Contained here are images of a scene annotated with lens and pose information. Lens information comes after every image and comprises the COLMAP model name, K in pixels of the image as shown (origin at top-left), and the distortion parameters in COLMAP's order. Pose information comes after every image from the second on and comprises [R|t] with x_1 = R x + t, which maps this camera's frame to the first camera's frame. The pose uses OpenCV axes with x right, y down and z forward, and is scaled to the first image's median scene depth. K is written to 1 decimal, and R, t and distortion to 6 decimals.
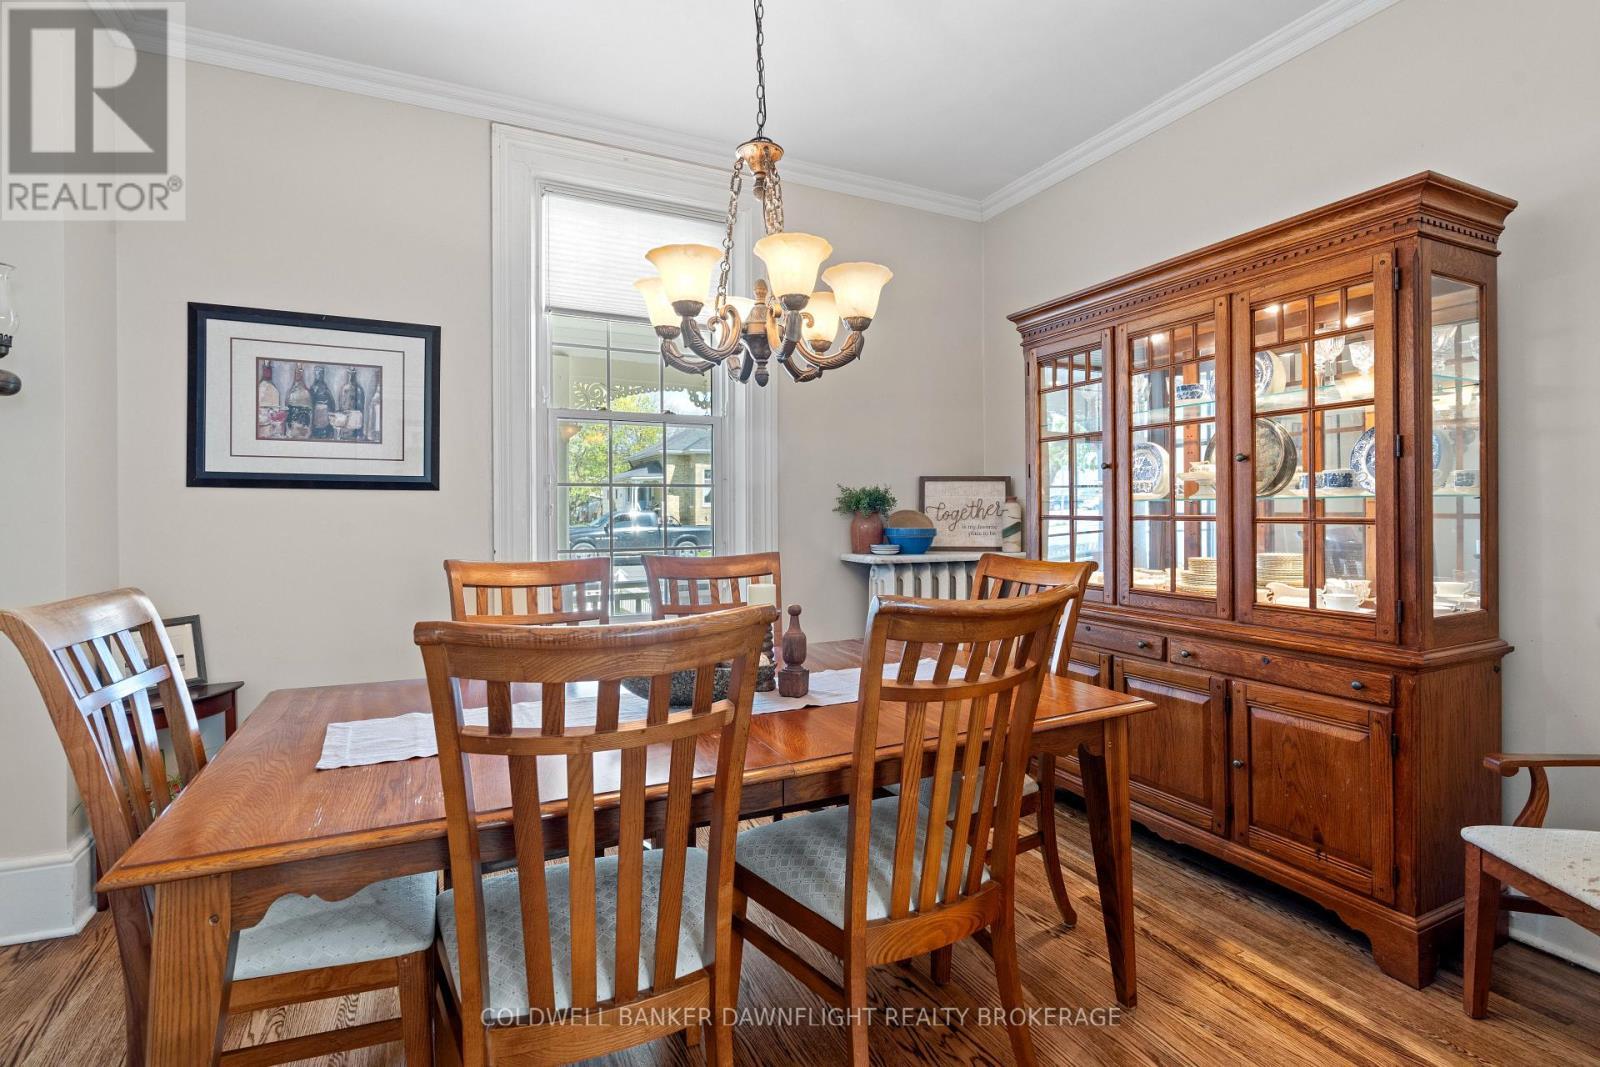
lens RADIAL K [[724.8, 0, 795.5], [0, 724.8, 507.3], [0, 0, 1]] dist [-0.008225, 0.001700]
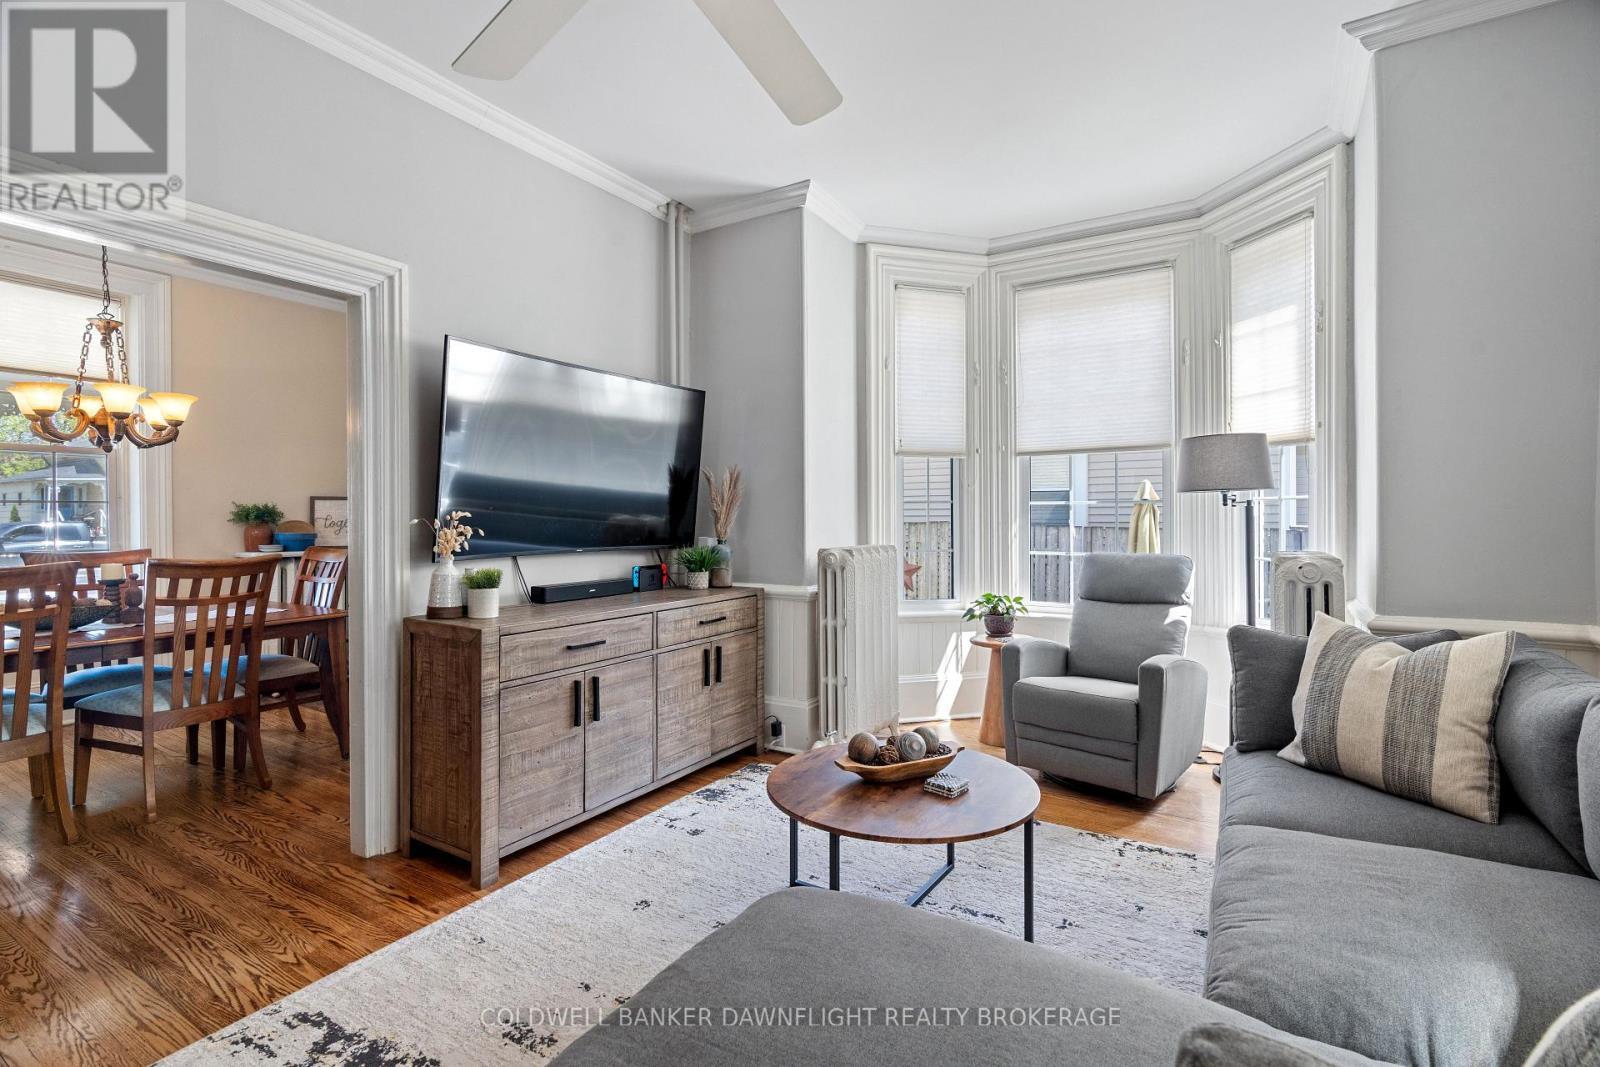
lens RADIAL K [[735.0, 0, 823.8], [0, 735.0, 522.6], [0, 0, 1]] dist [-0.004353, 0.000550]
pose [[0.832778, -0.003893, 0.553593, 0.228137], [-0.000847, 0.999965, 0.008305, -0.005083], [-0.553606, -0.007385, 0.832746, -0.801227]]
